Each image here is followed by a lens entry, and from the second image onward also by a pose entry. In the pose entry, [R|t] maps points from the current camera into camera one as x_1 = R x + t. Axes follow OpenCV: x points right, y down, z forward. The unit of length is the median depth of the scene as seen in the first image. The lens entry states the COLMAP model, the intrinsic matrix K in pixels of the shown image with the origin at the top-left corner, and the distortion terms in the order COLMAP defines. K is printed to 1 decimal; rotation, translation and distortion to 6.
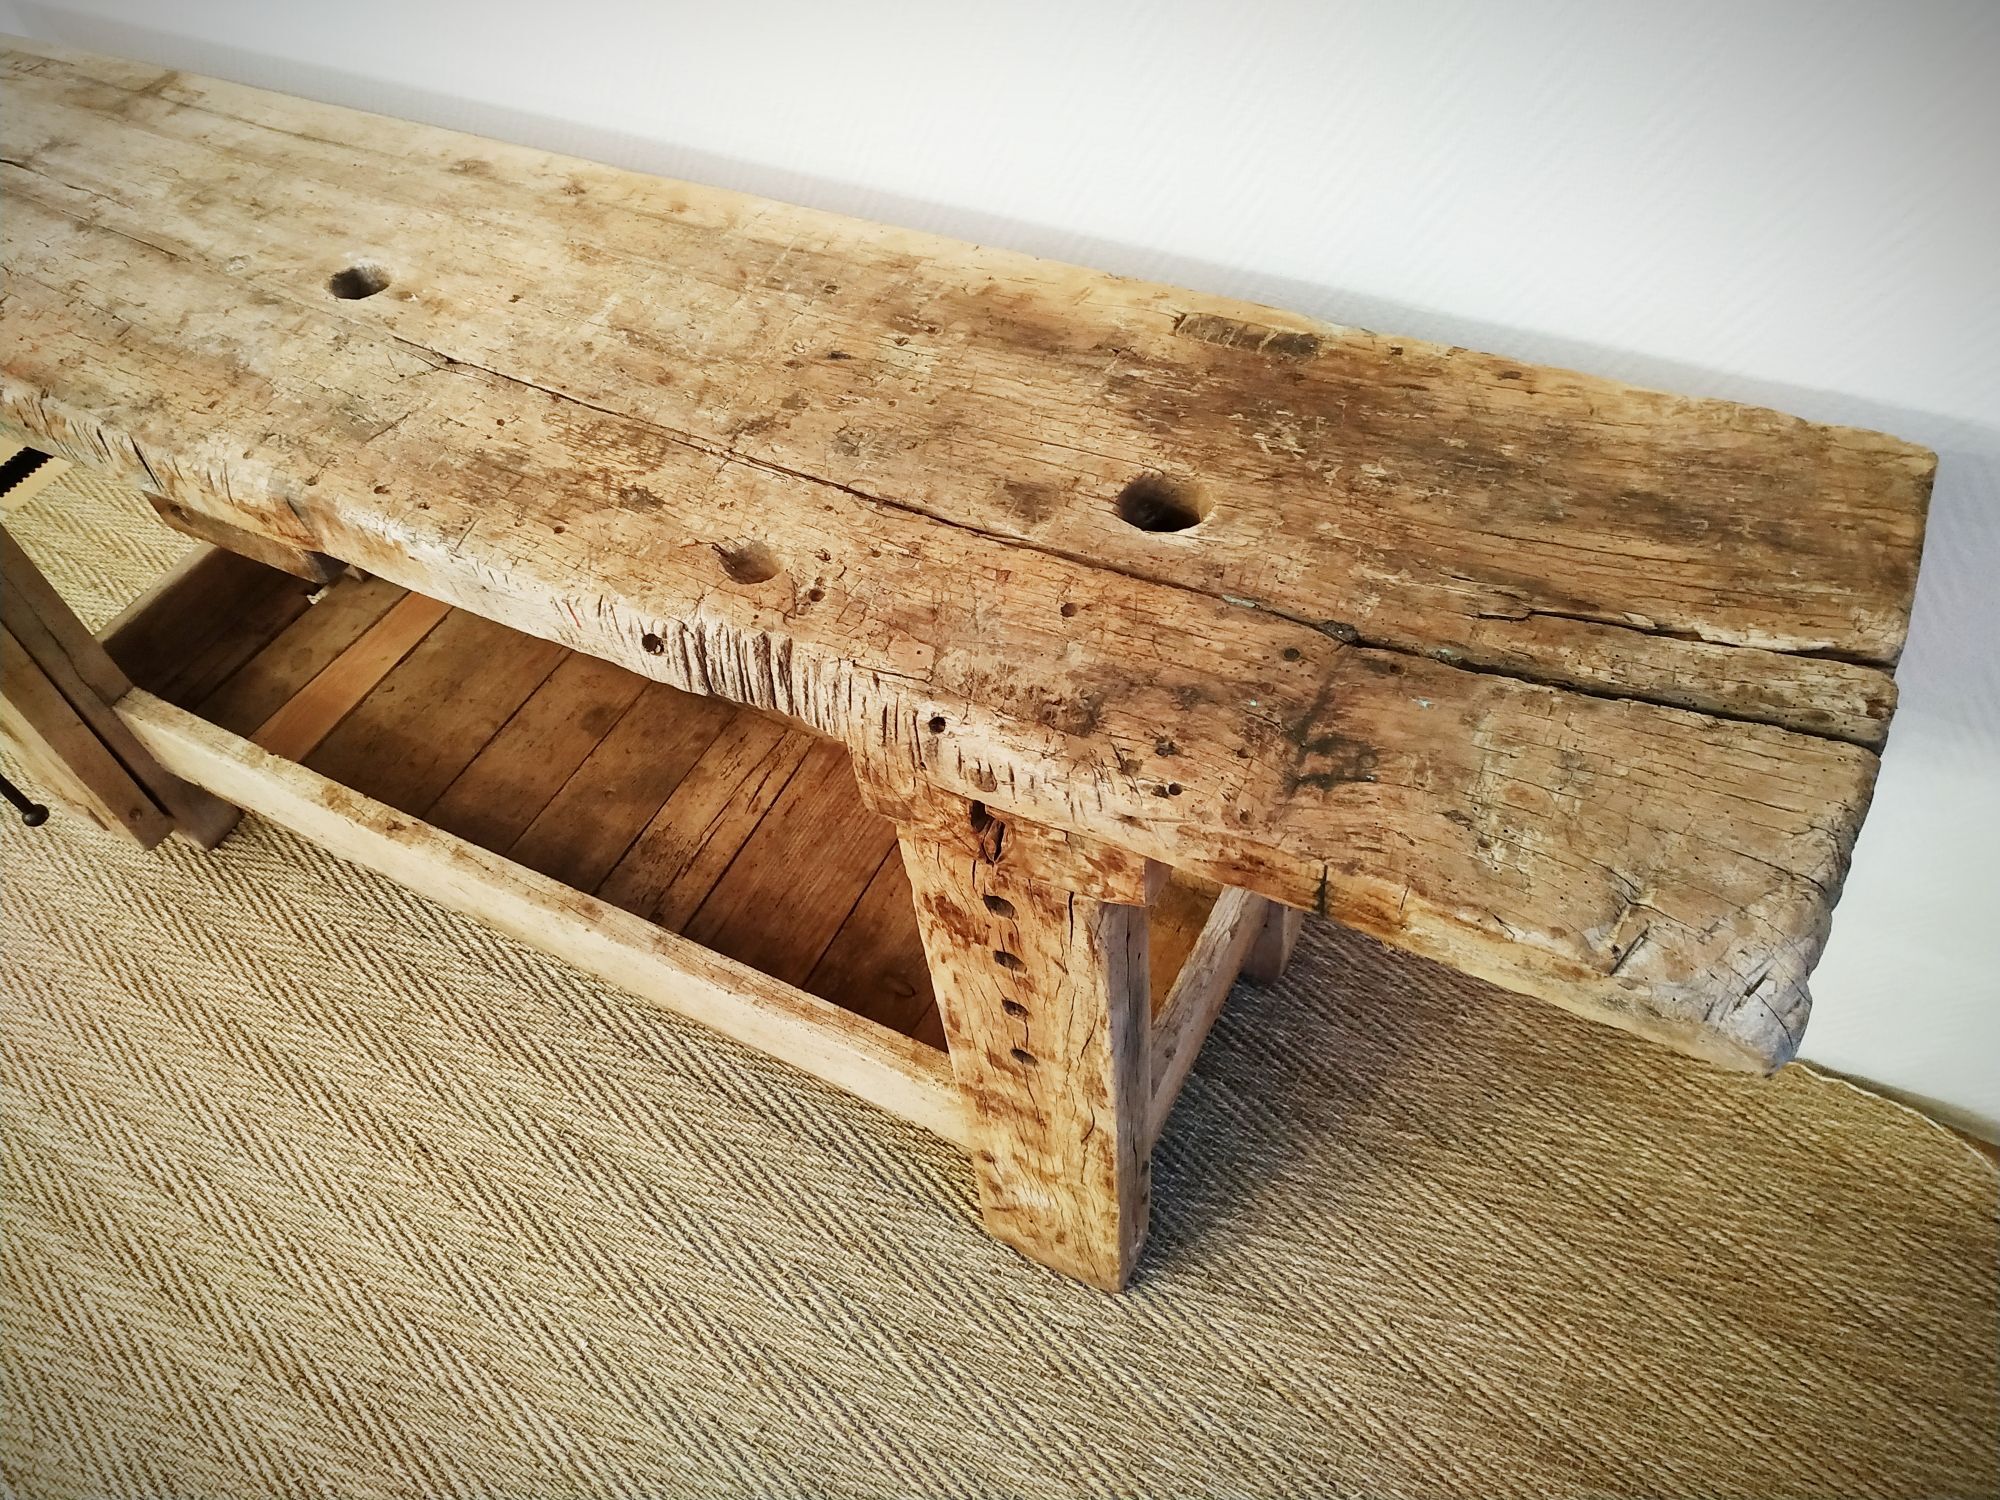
lens RADIAL K [[1444.1, 0, 993.4], [0, 1444.1, 758.4], [0, 0, 1]] dist [0.092043, -0.222705]
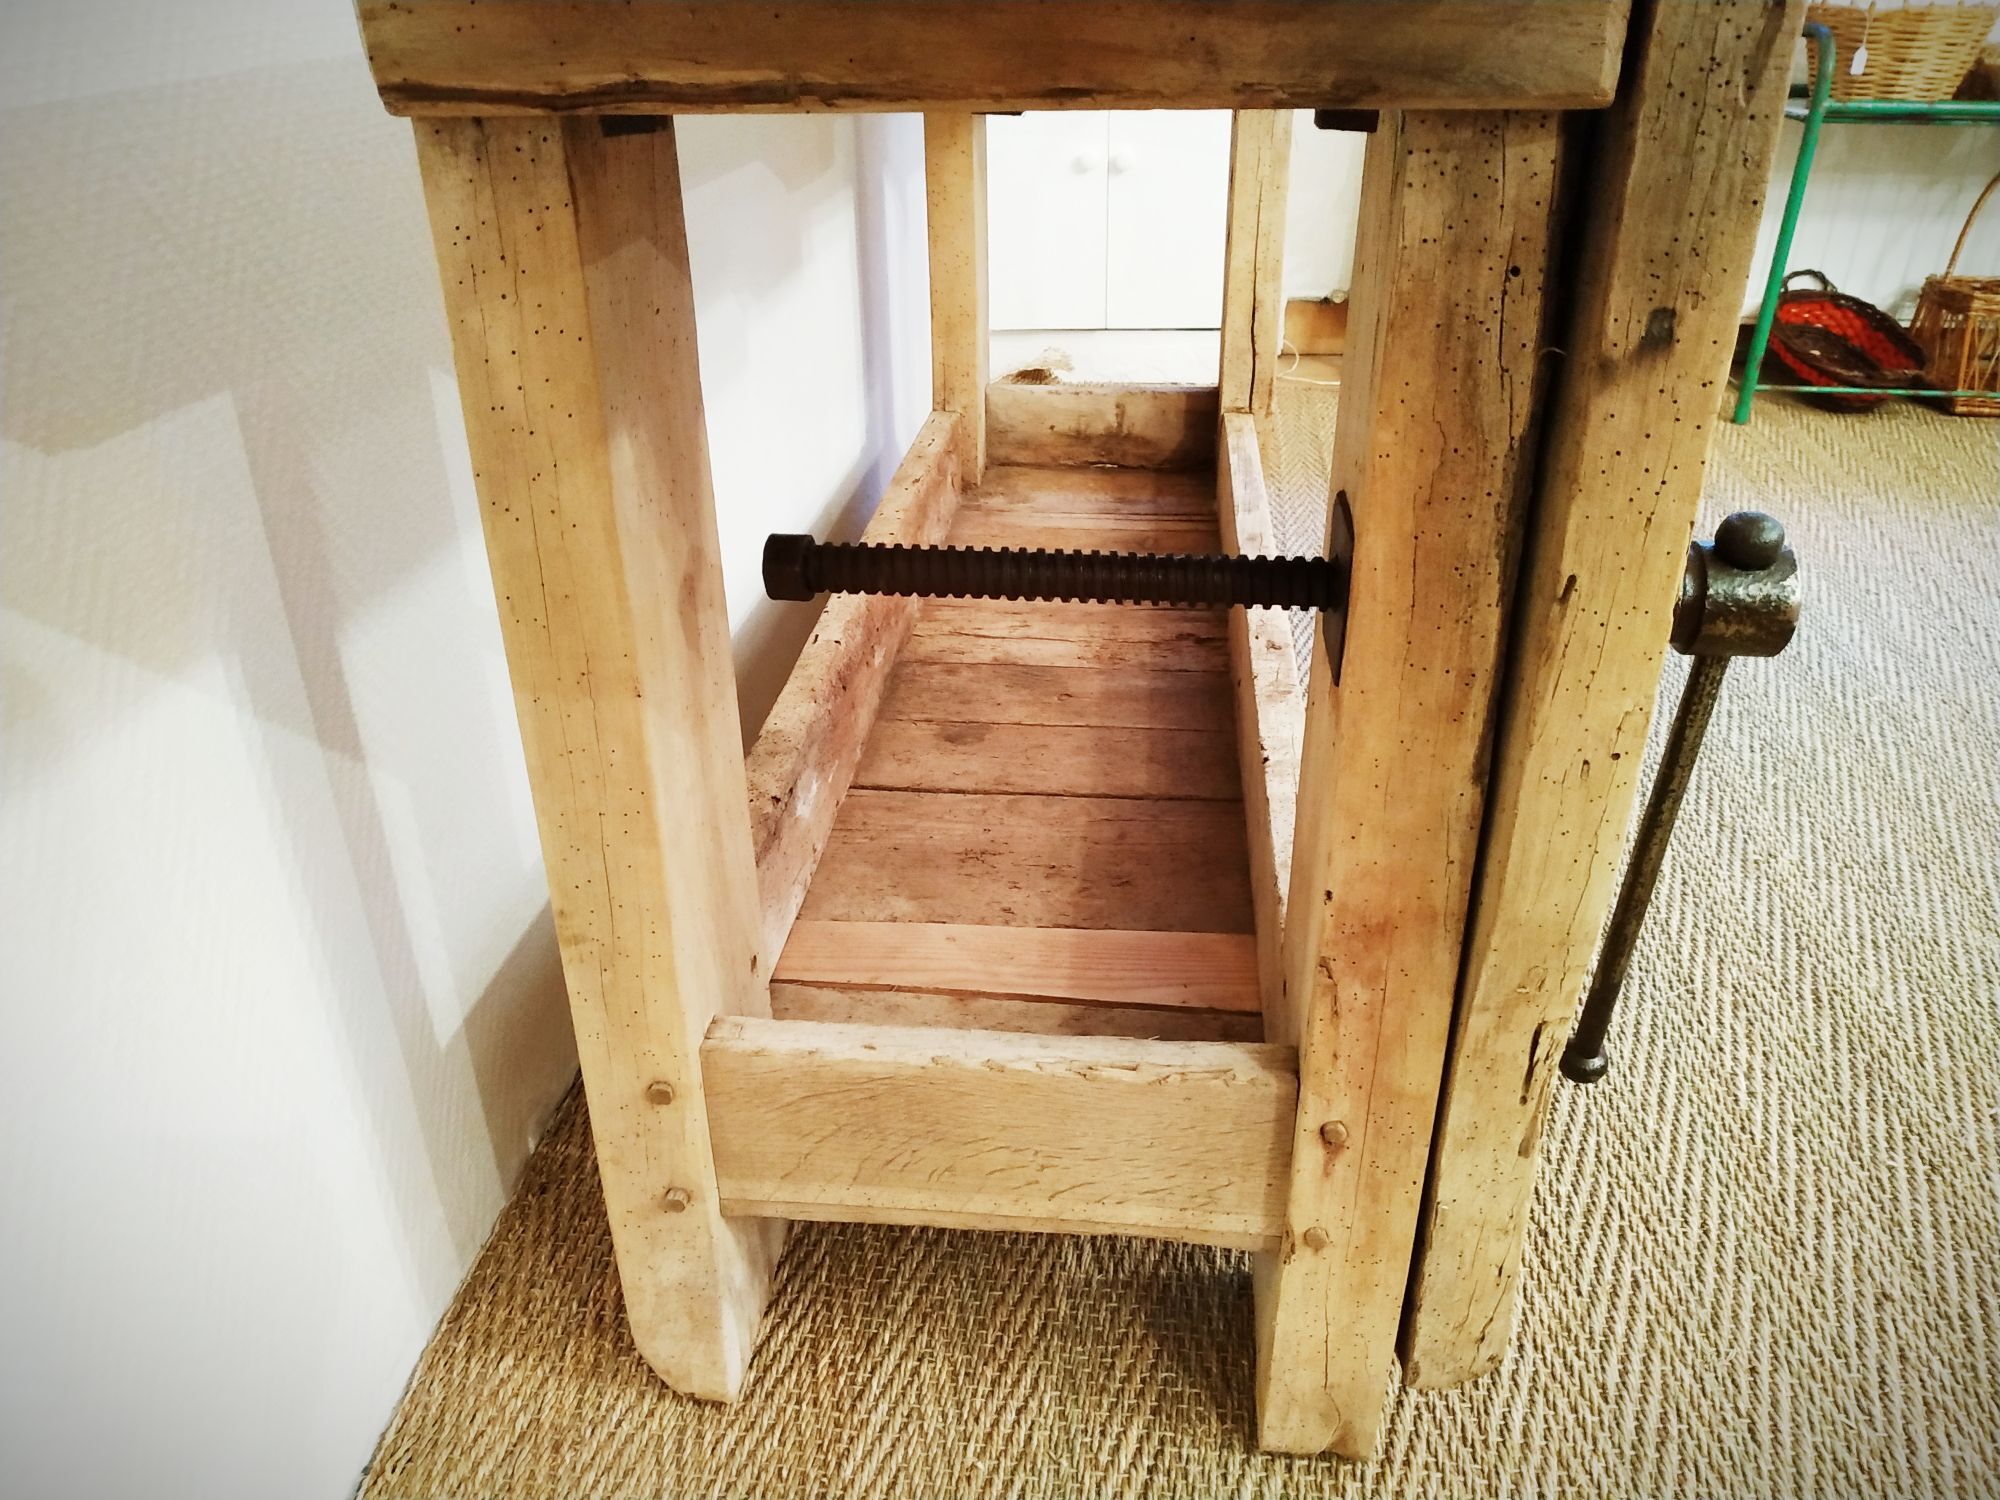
lens RADIAL K [[1450.4, 0, 996.0], [0, 1450.4, 761.8], [0, 0, 1]] dist [0.027038, -0.052441]
pose [[-0.372406, -0.358781, 0.855915, -1.095461], [0.750972, 0.425389, 0.505059, -0.457474], [-0.545302, 0.830855, 0.111017, 1.087818]]
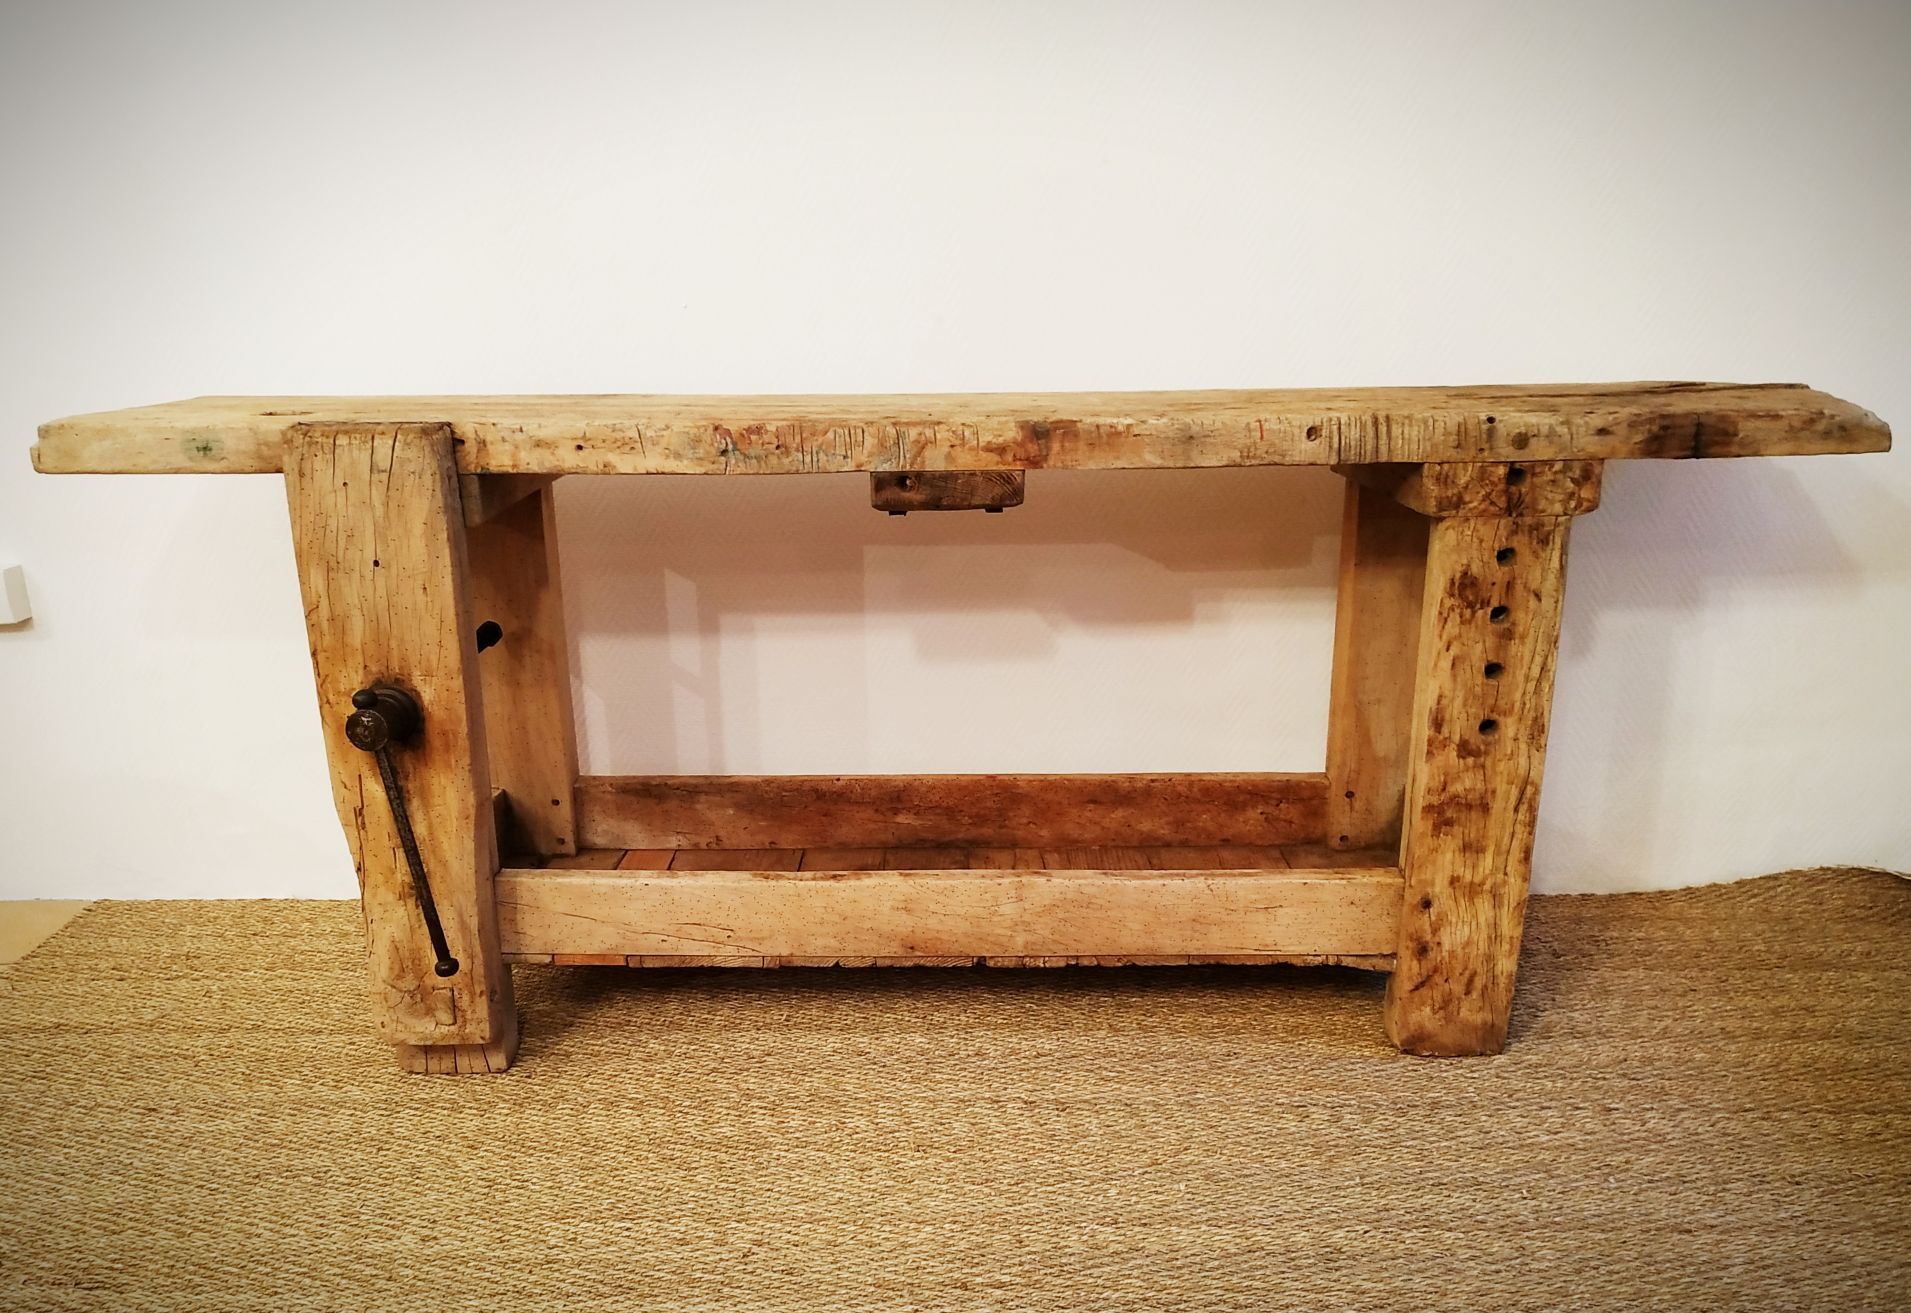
lens RADIAL K [[1427.4, 0, 920.1], [0, 1427.4, 750.2], [0, 0, 1]] dist [0.058213, -0.116259]
pose [[0.890124, -0.064766, 0.451094, -0.912056], [0.309646, 0.812214, -0.494397, 0.593656], [-0.334365, 0.579753, 0.743025, 0.032732]]
